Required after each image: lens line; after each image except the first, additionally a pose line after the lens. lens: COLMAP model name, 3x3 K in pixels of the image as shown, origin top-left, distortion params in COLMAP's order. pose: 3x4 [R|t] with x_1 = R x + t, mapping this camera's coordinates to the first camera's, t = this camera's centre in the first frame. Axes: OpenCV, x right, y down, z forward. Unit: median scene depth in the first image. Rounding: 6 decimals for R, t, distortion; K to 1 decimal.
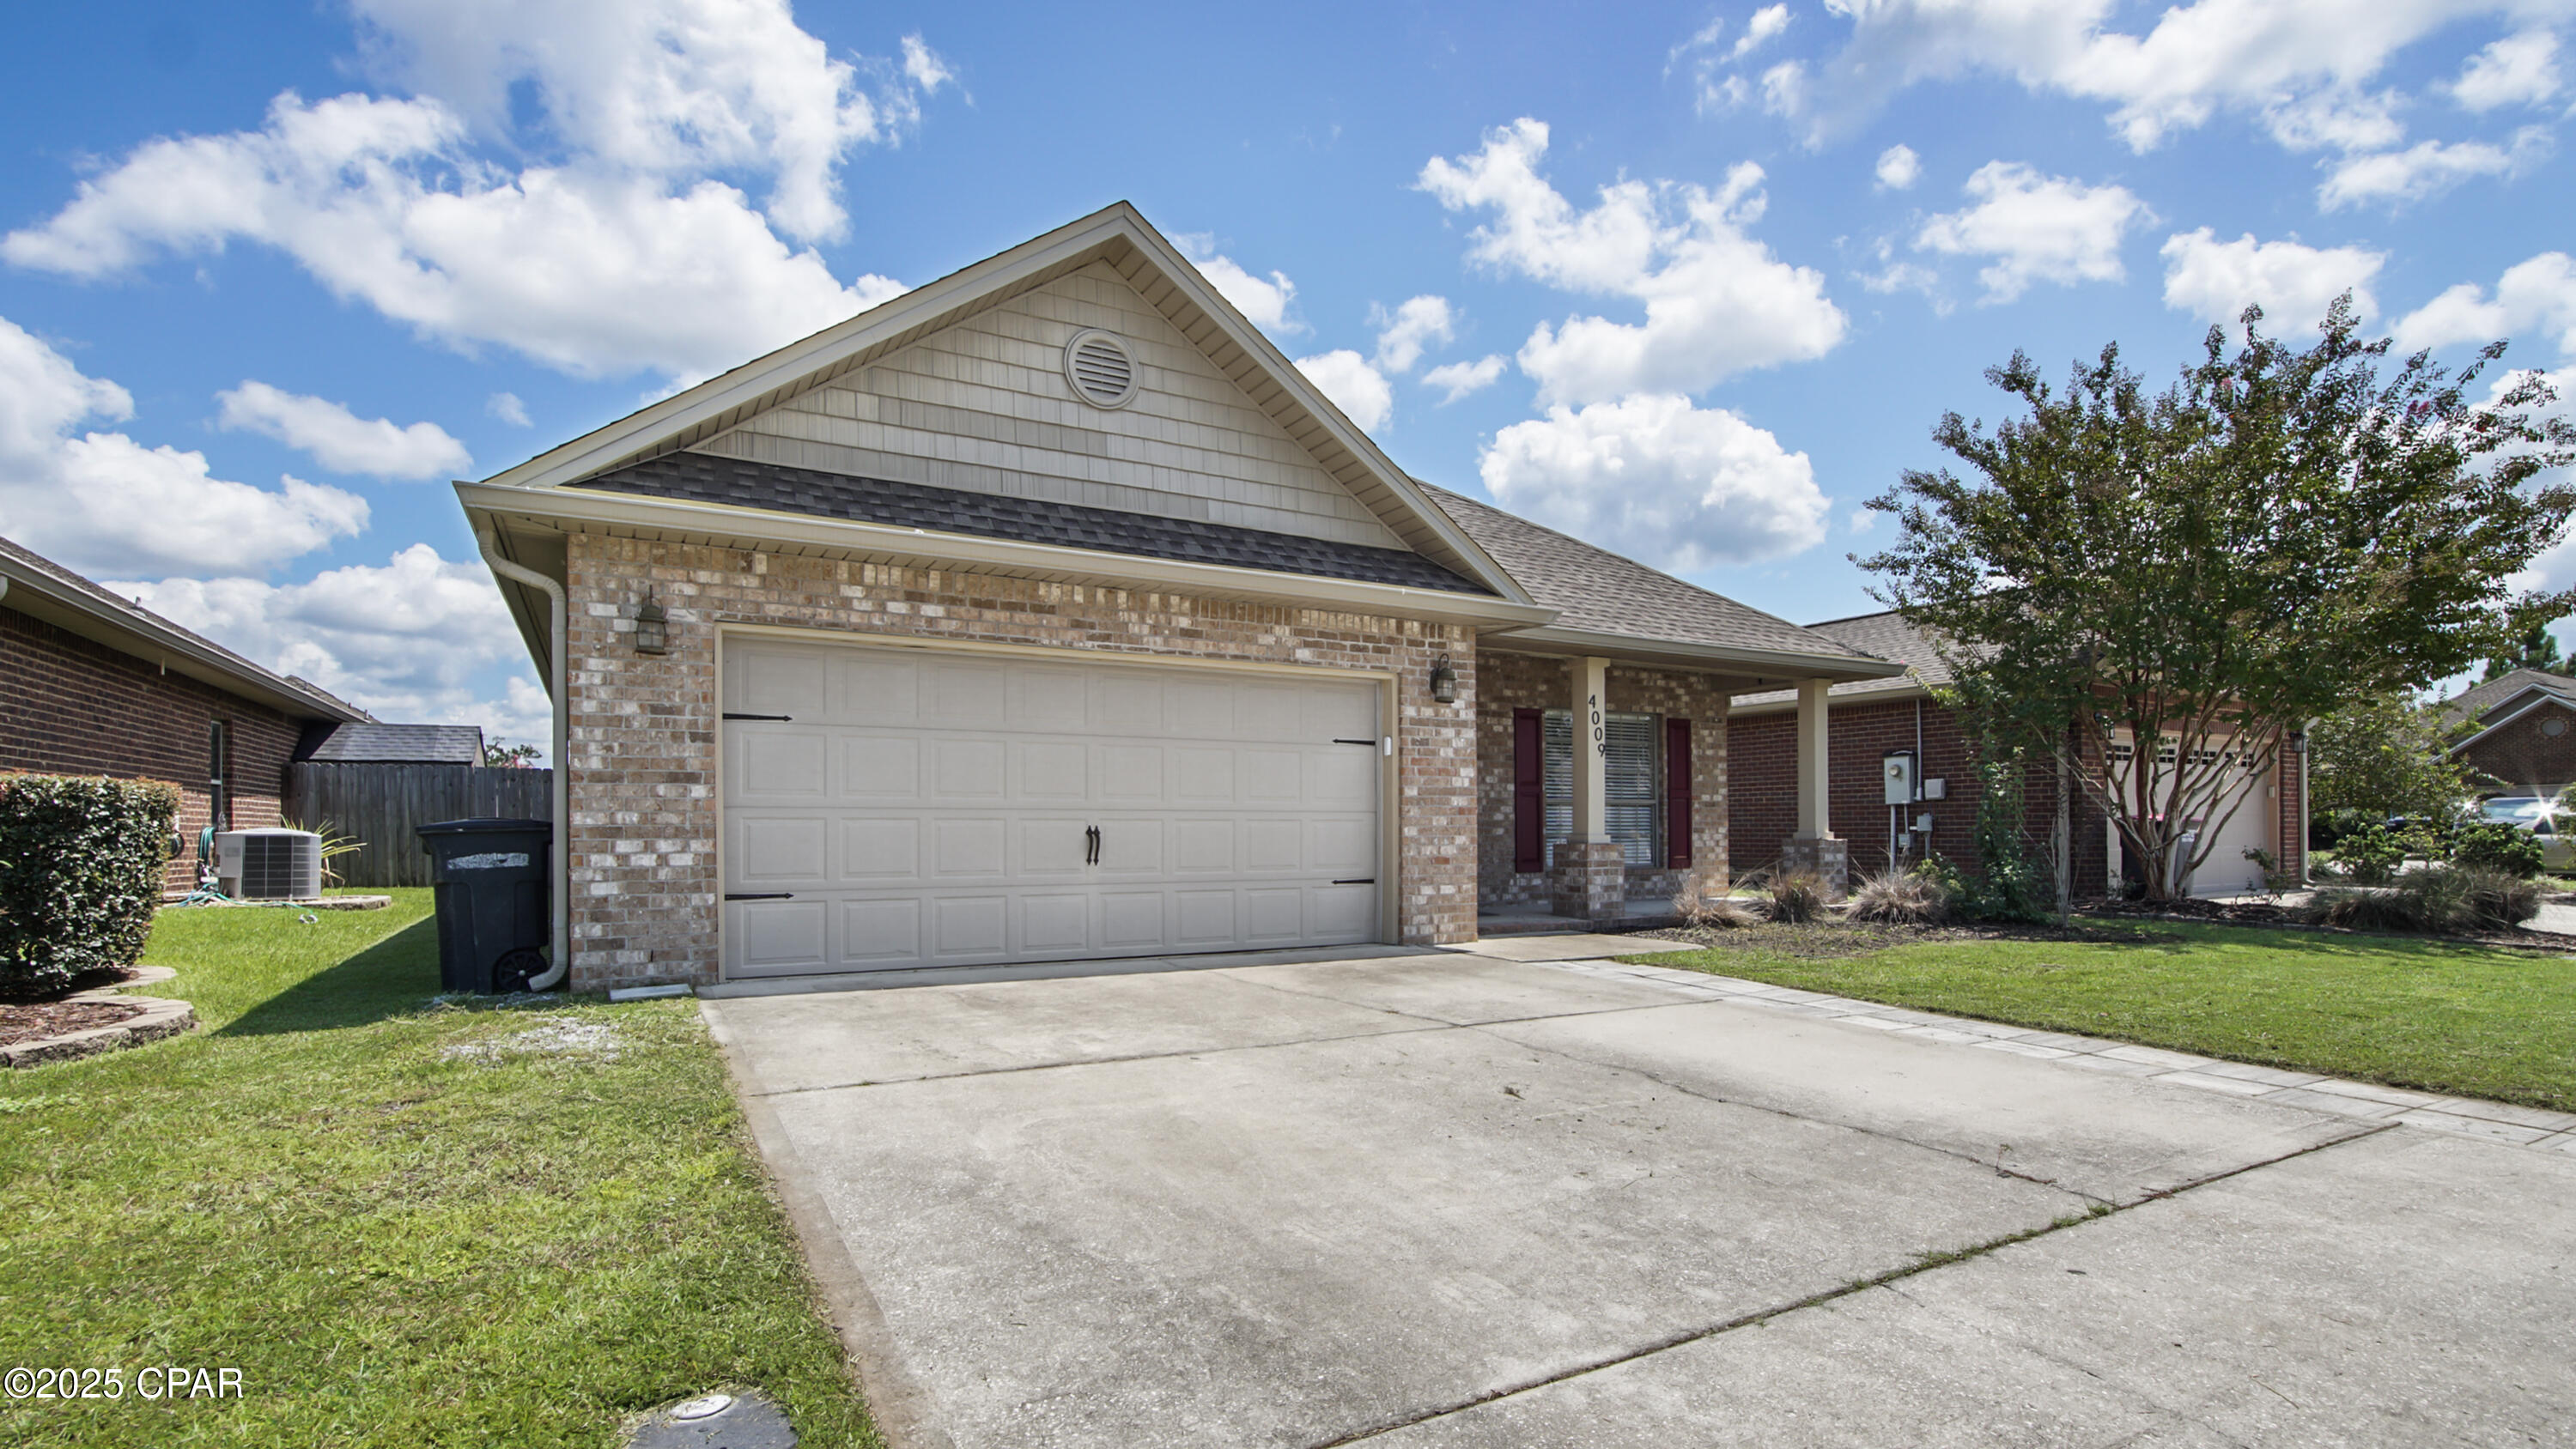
lens RADIAL K [[1216.5, 0, 1287.7], [0, 1216.5, 808.3], [0, 0, 1]] dist [-0.044756, 0.000040]
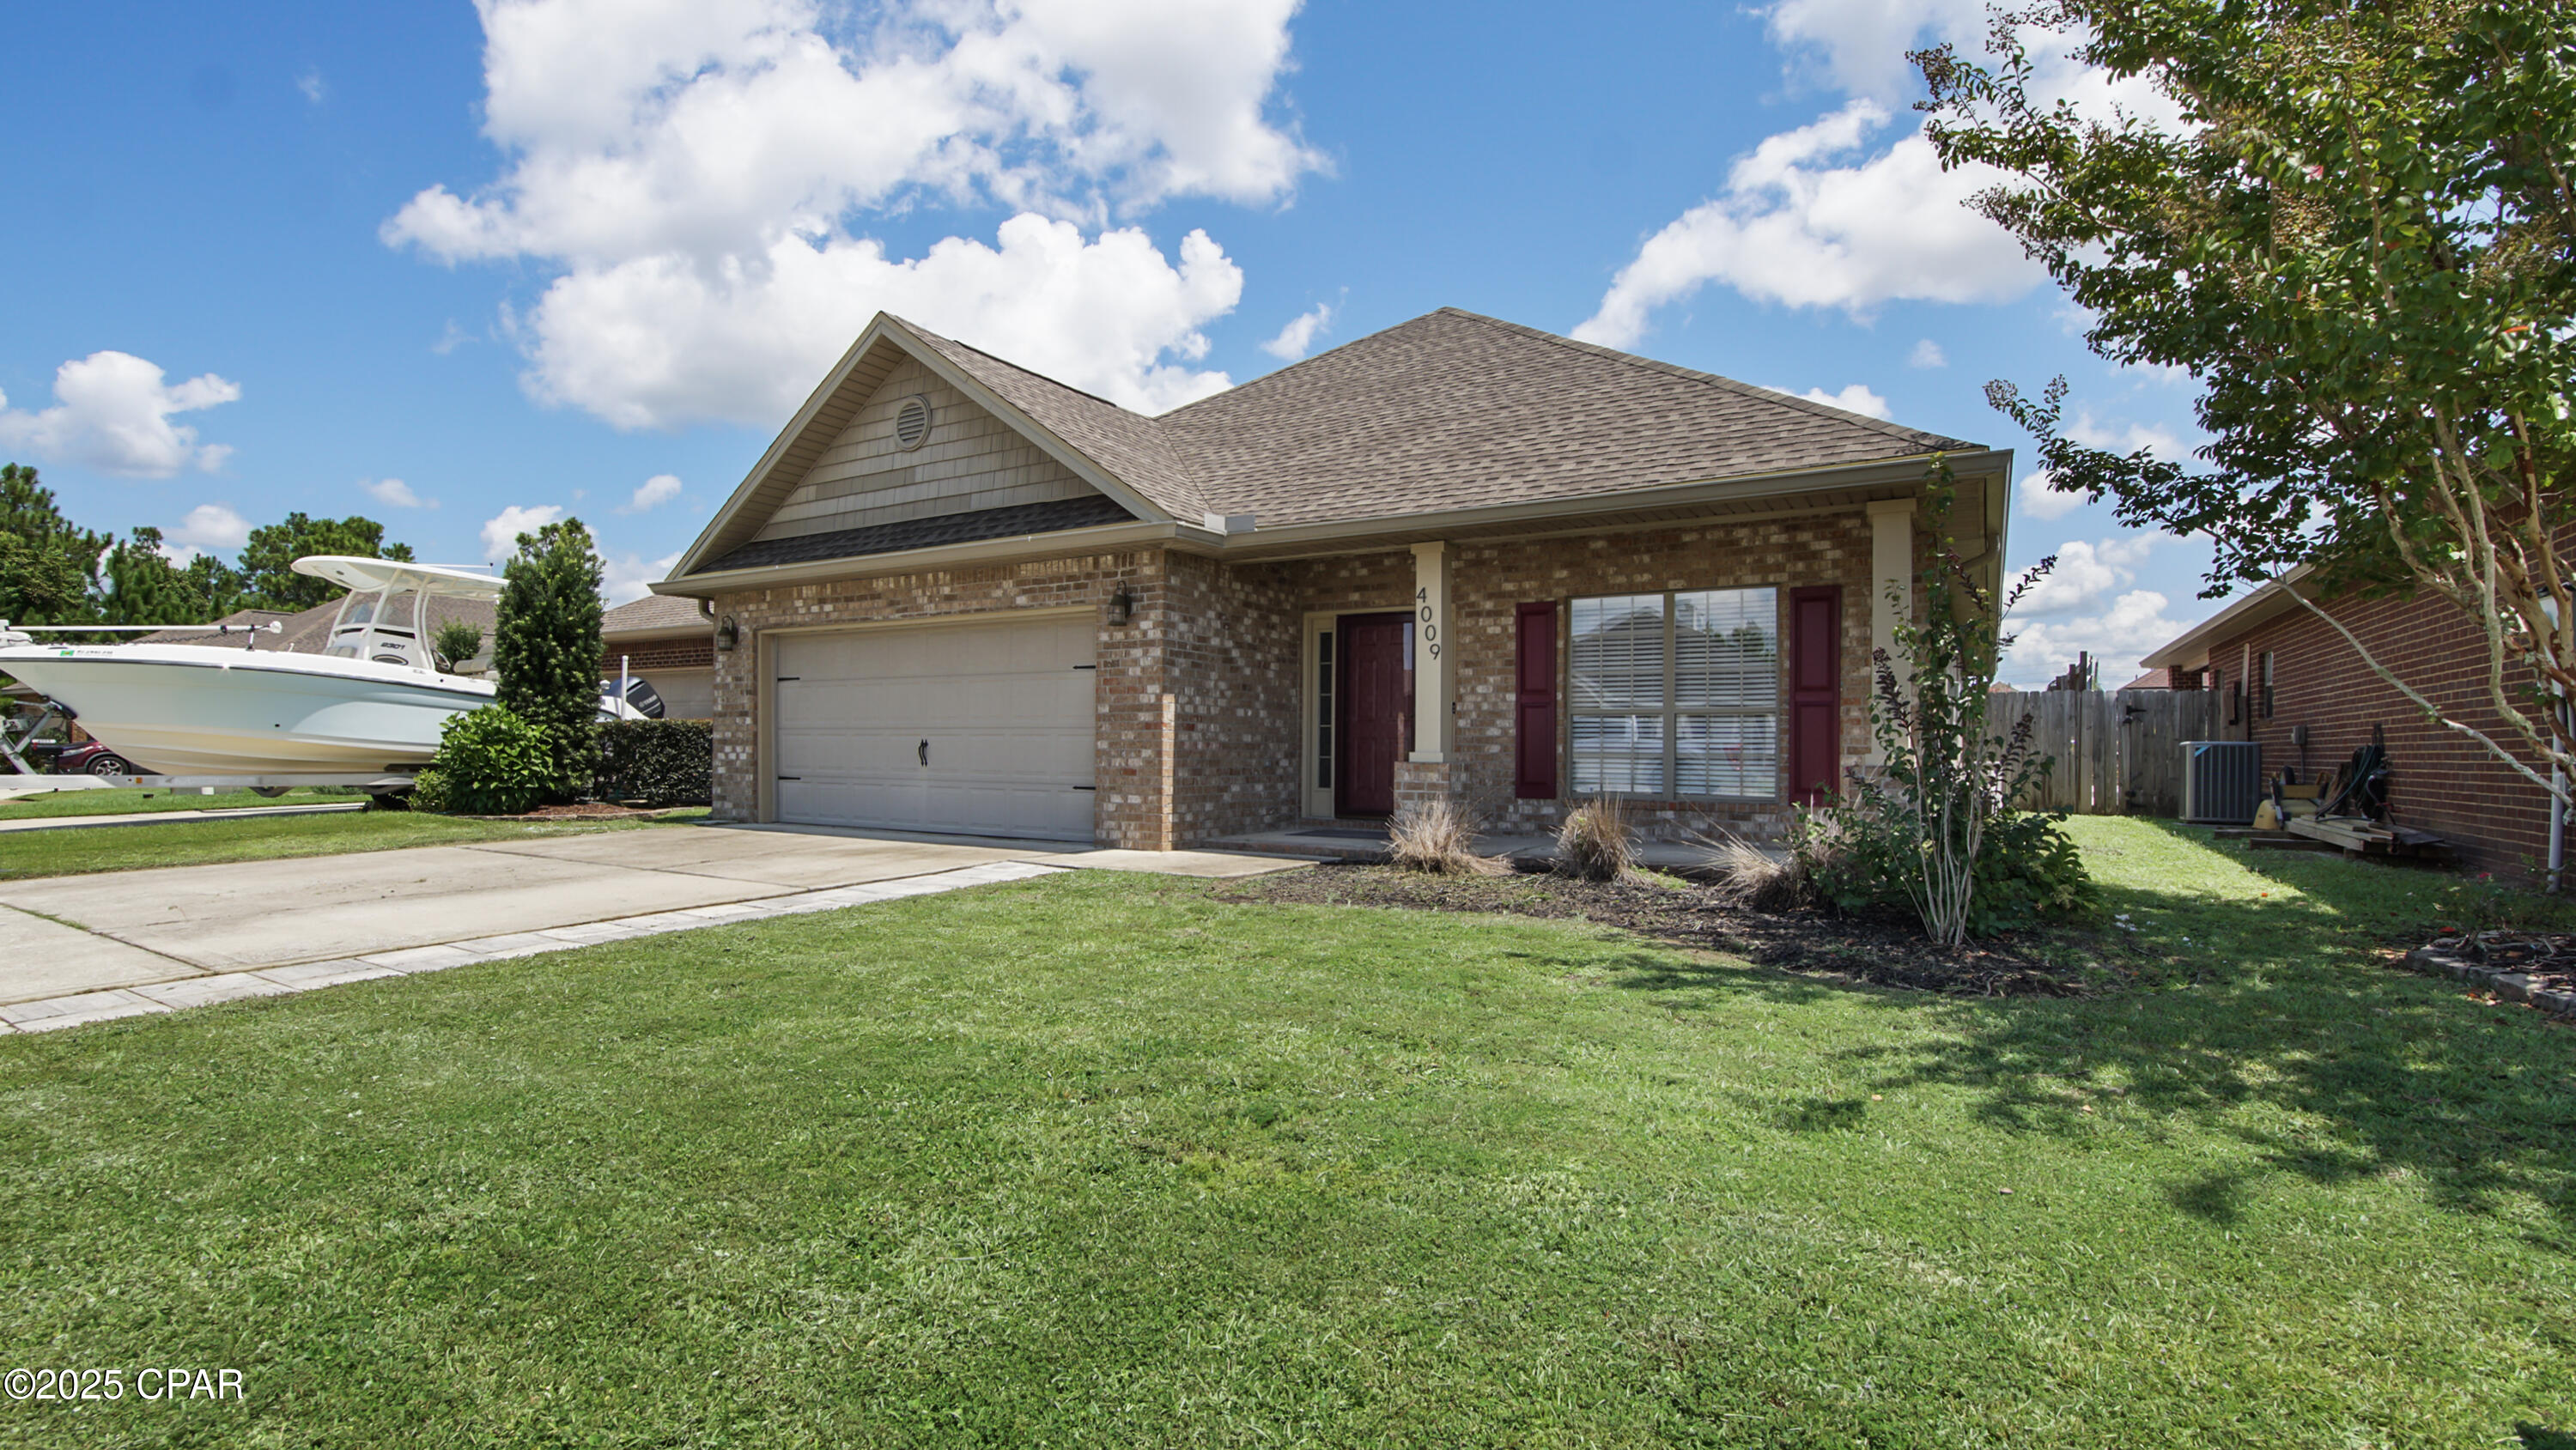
lens RADIAL K [[1164.8, 0, 1288.0], [0, 1164.8, 725.0], [0, 0, 1]] dist [-0.025864, 0.000074]
pose [[0.480725, -0.012927, -0.876776, 1.106769], [0.006507, 0.999916, -0.011176, 0.013811], [0.876847, -0.000333, 0.480769, 0.631230]]
